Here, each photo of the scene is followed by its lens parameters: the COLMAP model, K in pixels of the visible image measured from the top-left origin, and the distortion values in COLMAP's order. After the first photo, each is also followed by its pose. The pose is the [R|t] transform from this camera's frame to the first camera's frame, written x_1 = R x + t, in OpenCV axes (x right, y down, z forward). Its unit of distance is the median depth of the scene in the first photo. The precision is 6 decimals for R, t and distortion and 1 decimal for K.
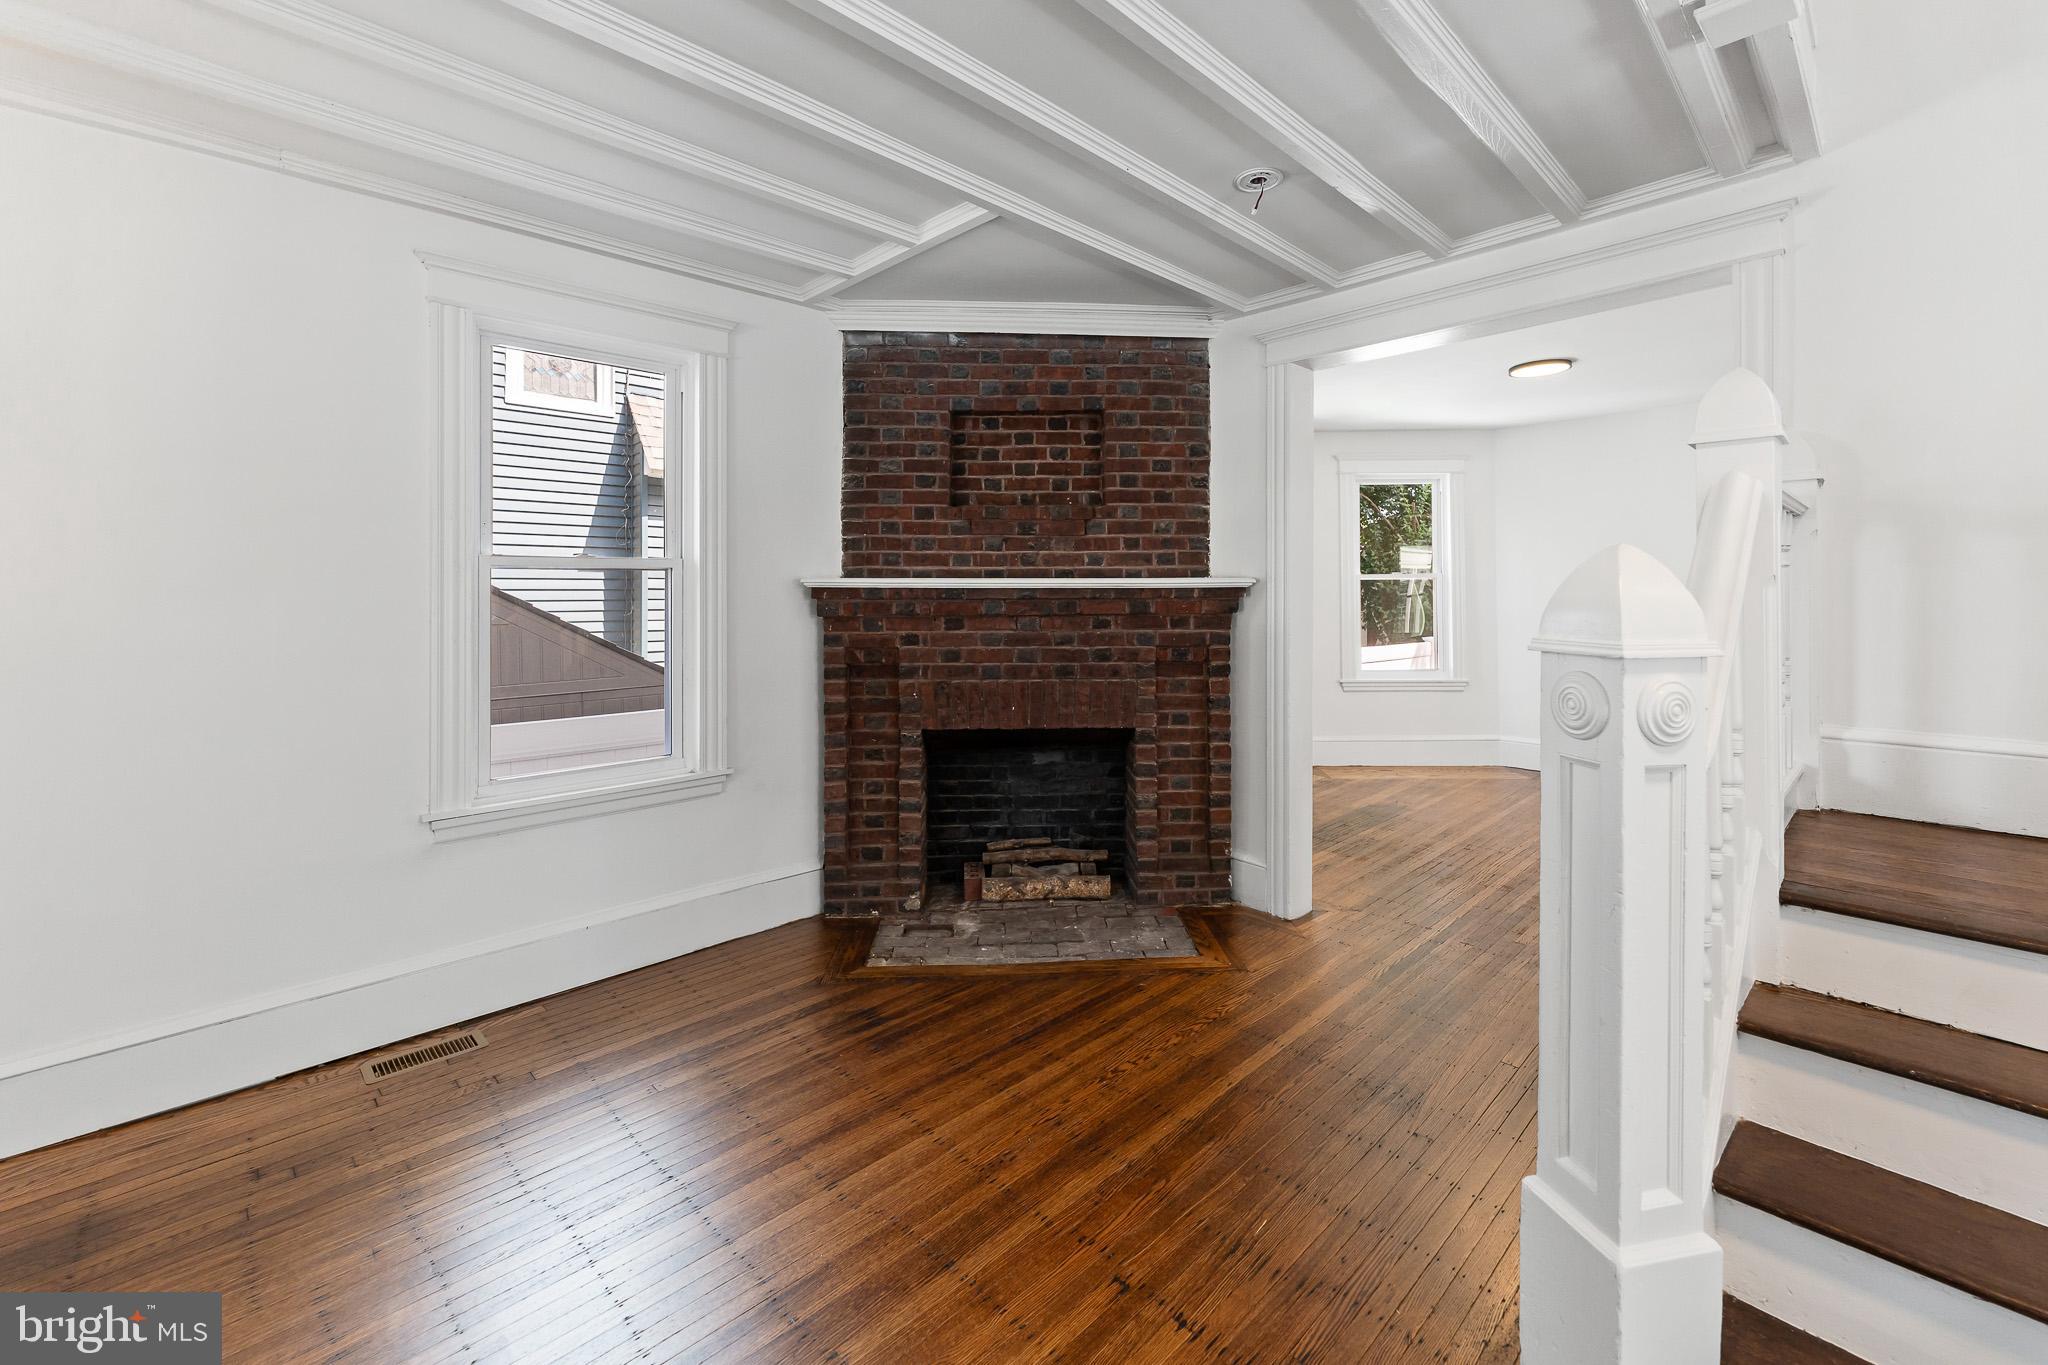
lens RADIAL K [[839.9, 0, 1027.8], [0, 839.9, 601.5], [0, 0, 1]] dist [0.000370, 0.000079]
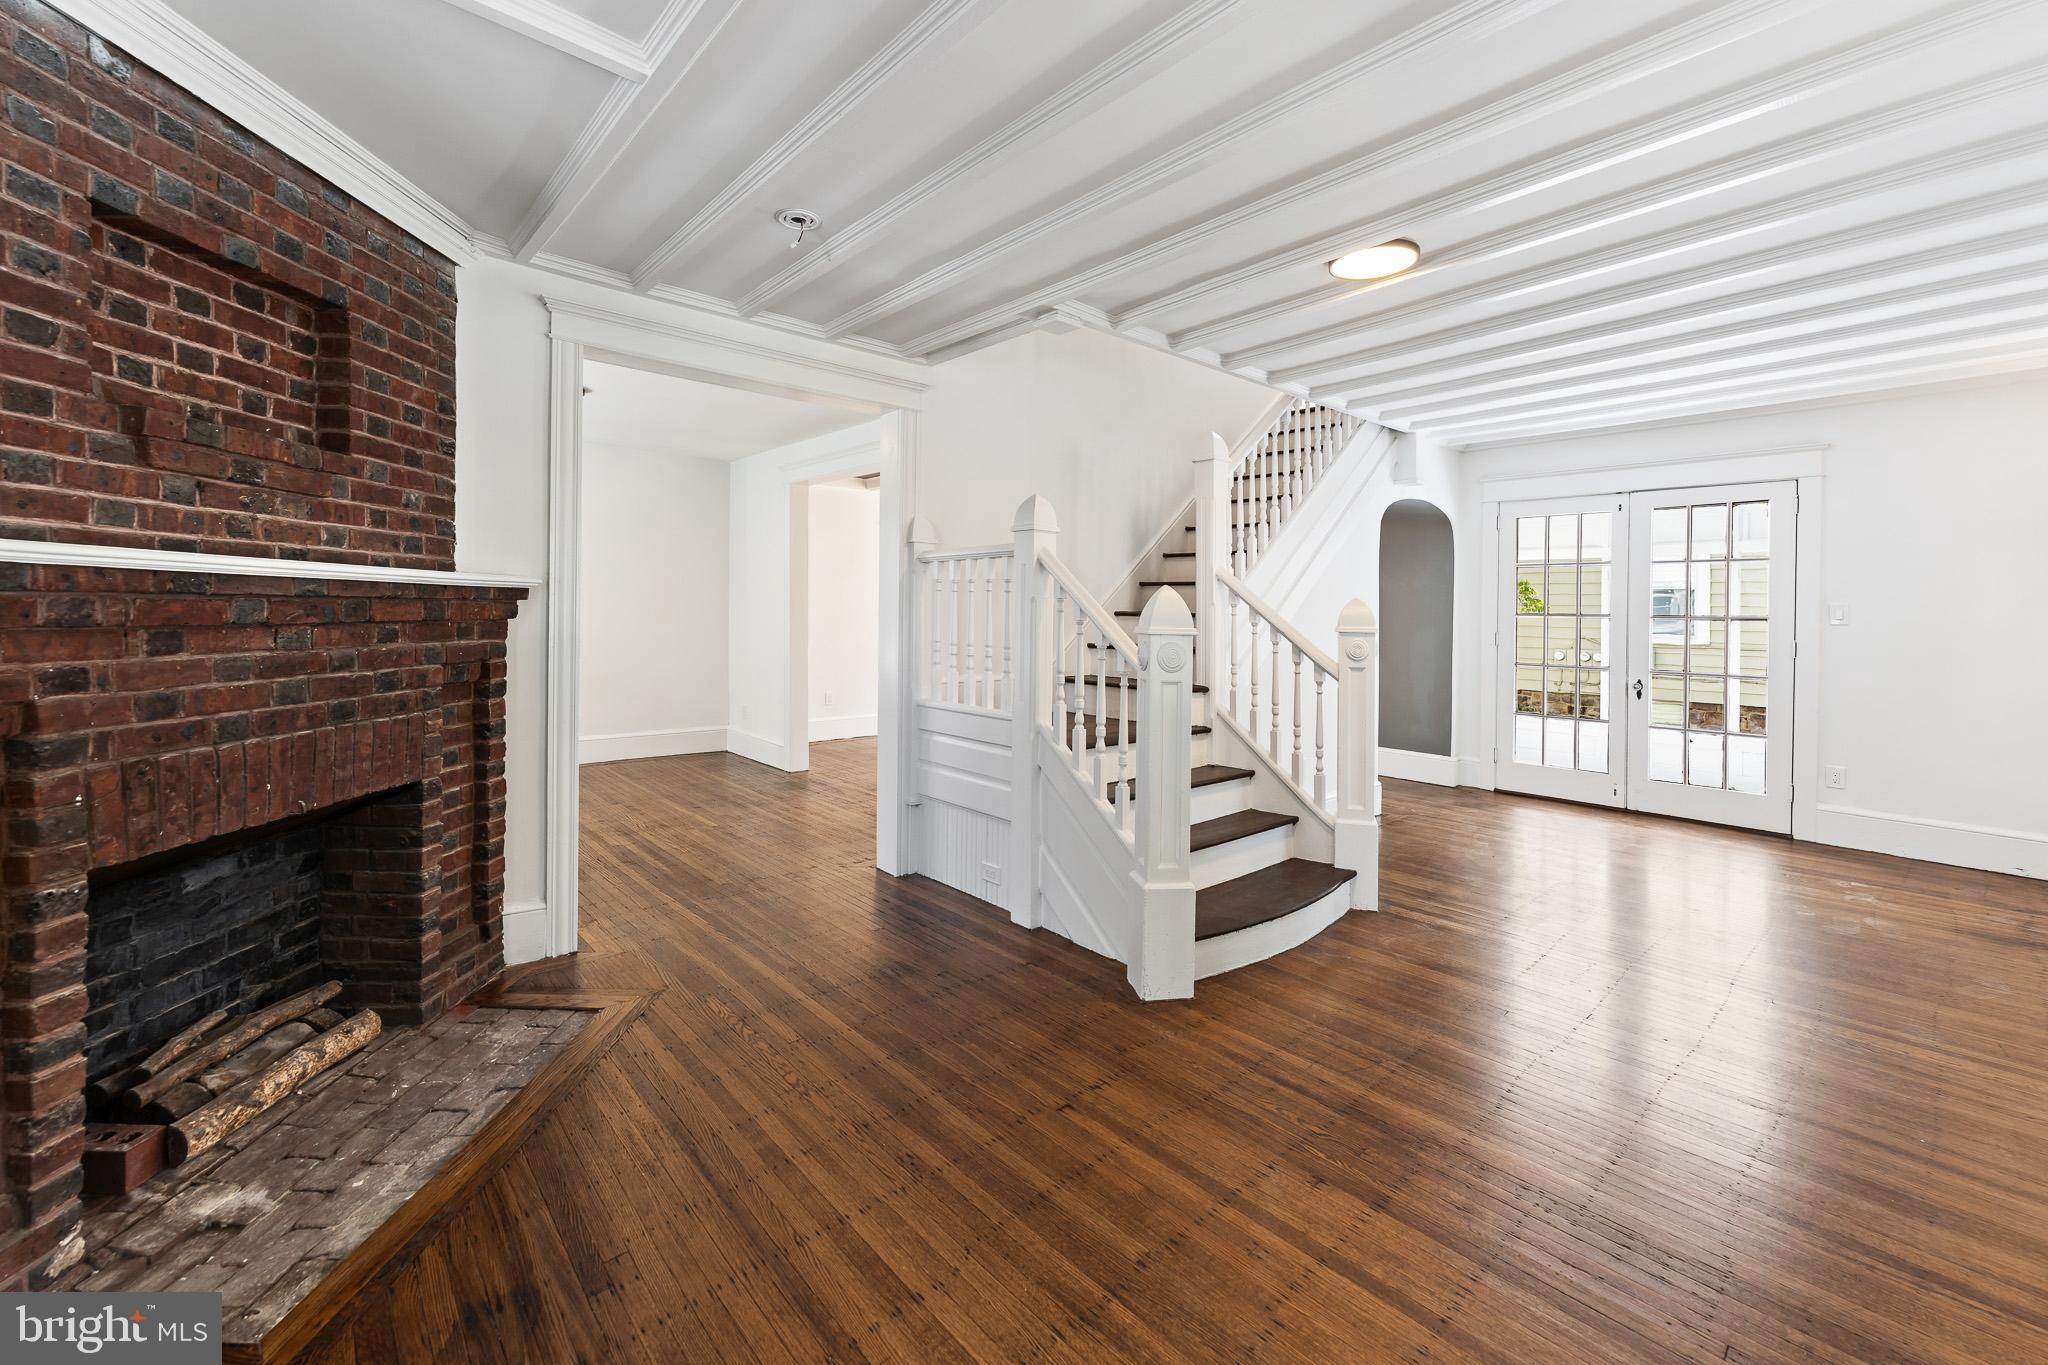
lens RADIAL K [[841.6, 0, 1026.4], [0, 841.6, 624.3], [0, 0, 1]] dist [0.000380, 0.000407]
pose [[0.041821, -0.011592, 0.999058, -0.551477], [-0.010715, 0.999870, 0.012050, 0.003743], [-0.999068, -0.011209, 0.041692, 0.445682]]
